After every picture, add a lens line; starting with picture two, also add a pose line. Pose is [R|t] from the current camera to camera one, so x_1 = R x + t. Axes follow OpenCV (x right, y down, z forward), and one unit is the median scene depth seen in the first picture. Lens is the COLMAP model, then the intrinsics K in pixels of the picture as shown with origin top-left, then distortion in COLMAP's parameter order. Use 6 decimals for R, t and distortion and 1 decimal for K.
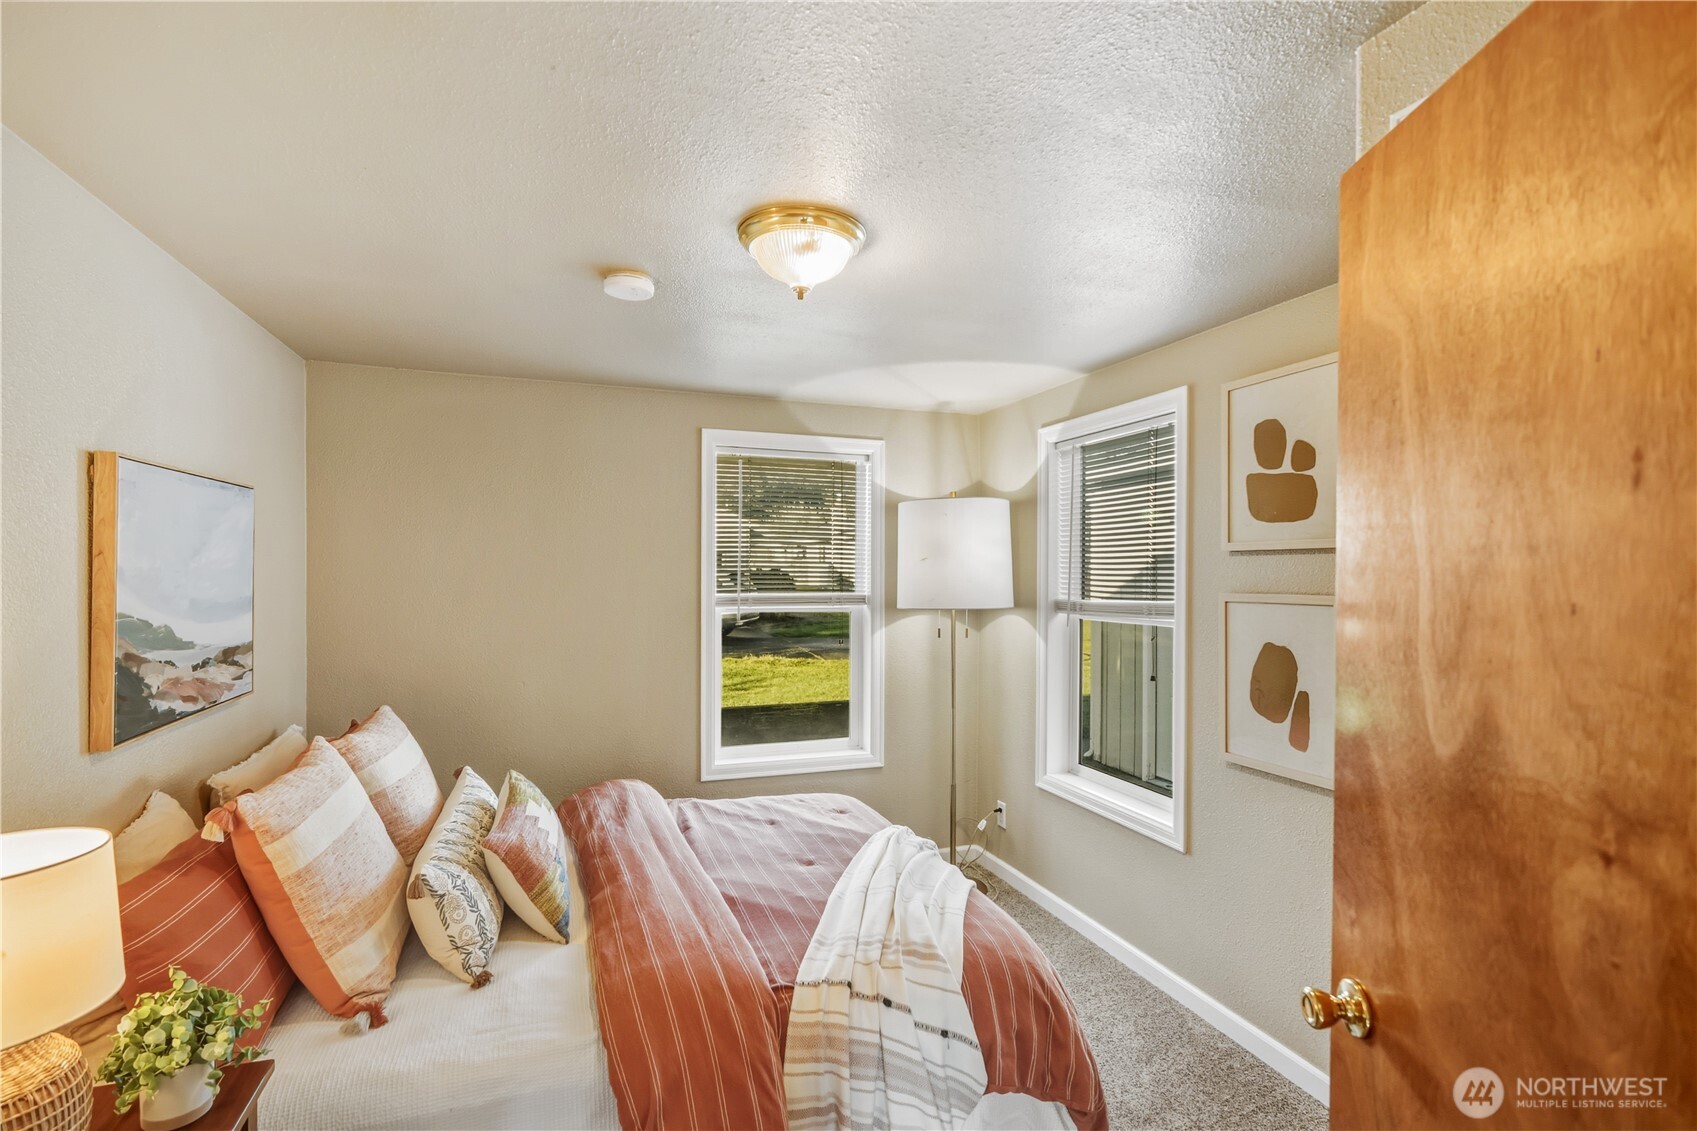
lens RADIAL K [[800.6, 0, 842.7], [0, 800.6, 573.9], [0, 0, 1]] dist [0.000370, -0.000368]
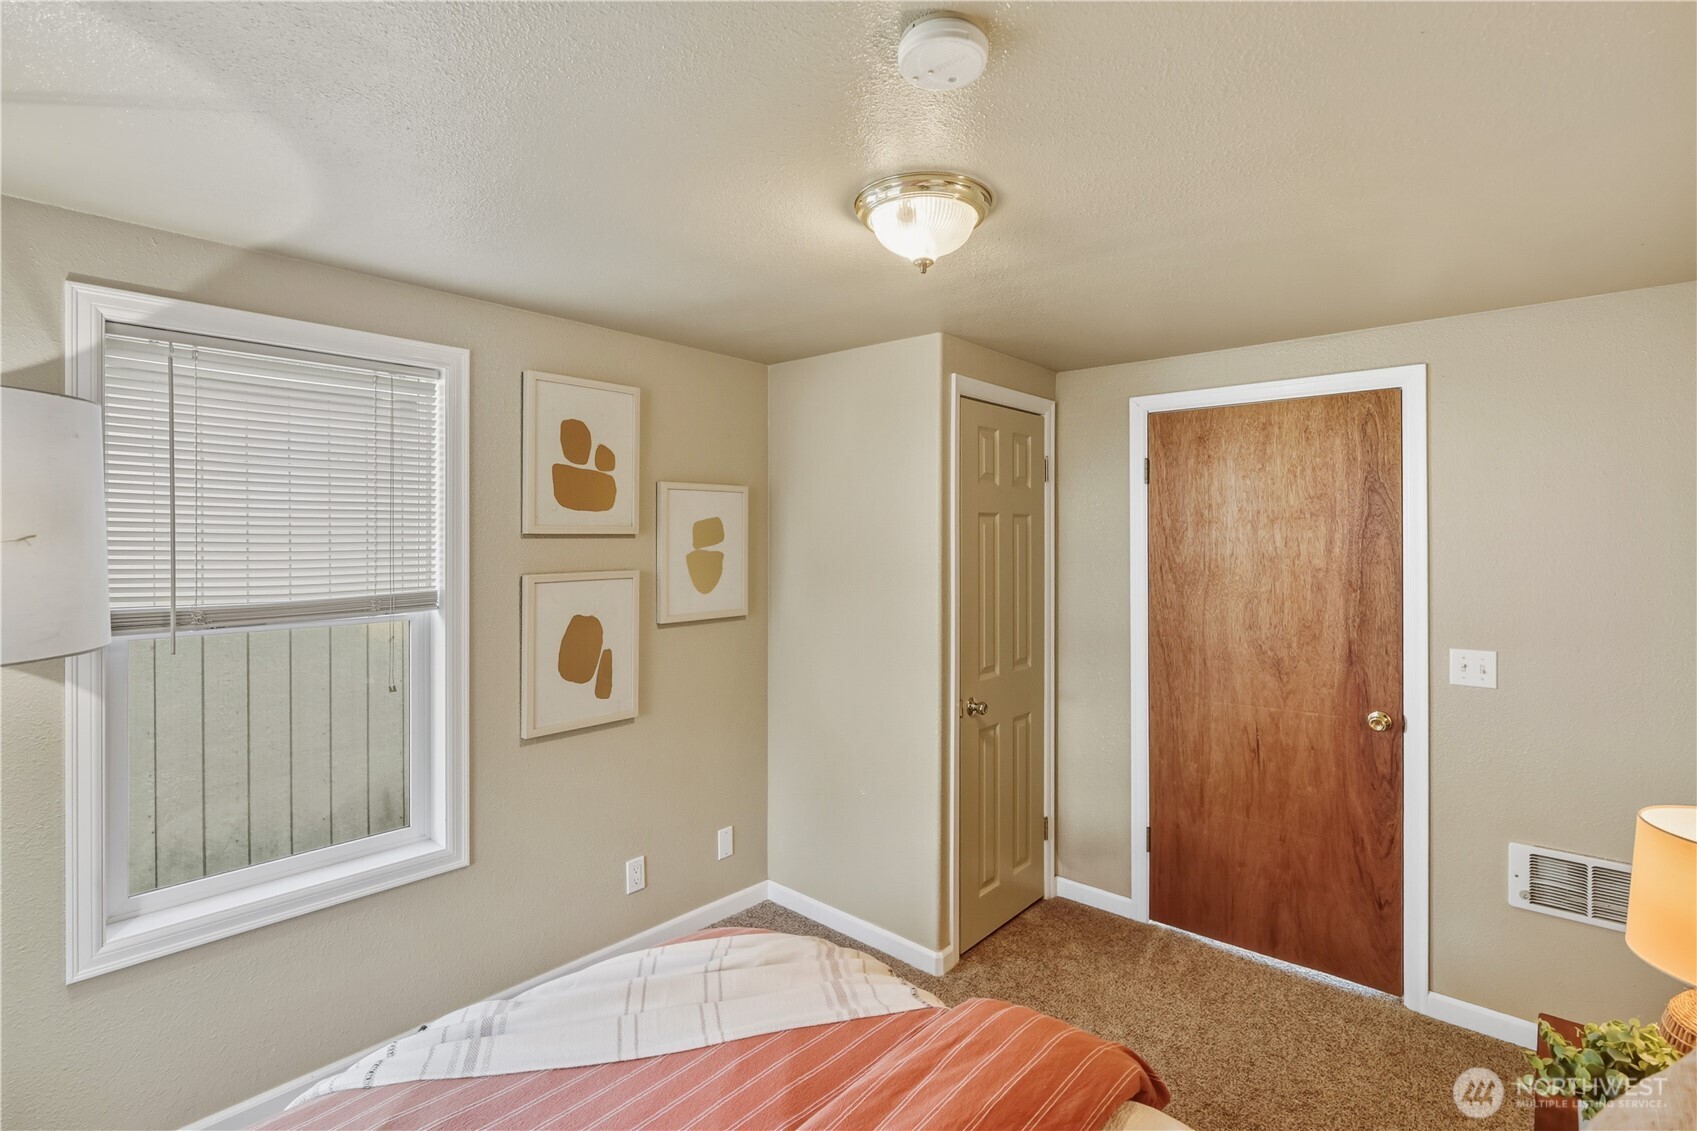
lens RADIAL K [[800.6, 0, 849.2], [0, 800.6, 534.7], [0, 0, 1]] dist [0.000370, -0.000368]
pose [[-0.484888, -0.005607, 0.874558, -0.669579], [-0.002760, 0.999984, 0.004880, -0.036599], [-0.874572, -0.000048, -0.484896, 1.240565]]
